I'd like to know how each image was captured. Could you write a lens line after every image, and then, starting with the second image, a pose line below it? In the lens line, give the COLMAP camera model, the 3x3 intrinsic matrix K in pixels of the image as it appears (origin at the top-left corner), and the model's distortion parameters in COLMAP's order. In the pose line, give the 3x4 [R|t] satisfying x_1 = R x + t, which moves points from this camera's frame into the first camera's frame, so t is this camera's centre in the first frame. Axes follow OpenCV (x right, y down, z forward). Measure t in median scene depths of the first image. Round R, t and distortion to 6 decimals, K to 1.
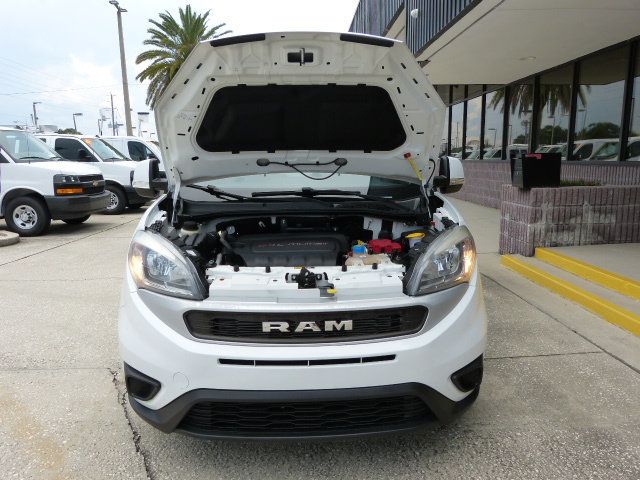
lens RADIAL K [[476.4, 0, 319.6], [0, 476.4, 240.8], [0, 0, 1]] dist [-0.028244, 0.011093]
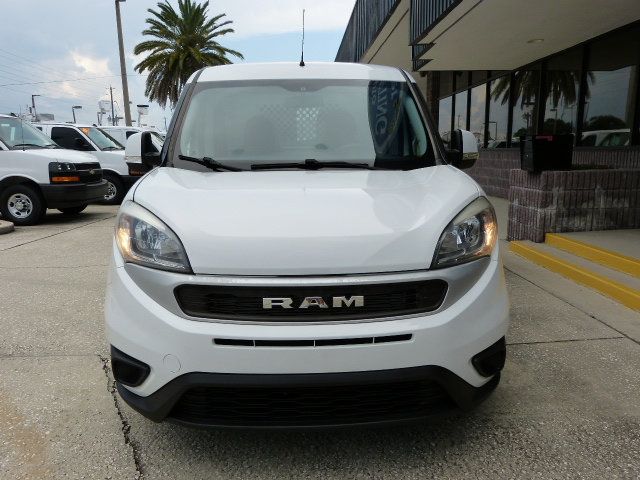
lens RADIAL K [[476.2, 0, 320.0], [0, 476.2, 240.0], [0, 0, 1]] dist [-0.036940, 0.023982]
pose [[0.999999, -0.001284, -0.000227, -0.010432], [0.001286, 0.999950, 0.009924, 0.045398], [0.000214, -0.009925, 0.999951, 0.092082]]
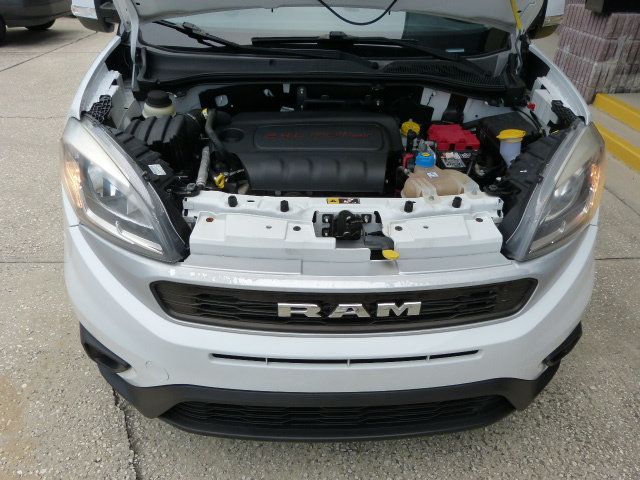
lens RADIAL K [[476.2, 0, 320.0], [0, 476.2, 240.0], [0, 0, 1]] dist [-0.036940, 0.023982]
pose [[0.999538, 0.028444, 0.010691, -0.061661], [-0.030370, 0.923320, 0.382830, -0.121754], [0.001018, -0.382978, 0.923757, 0.379428]]
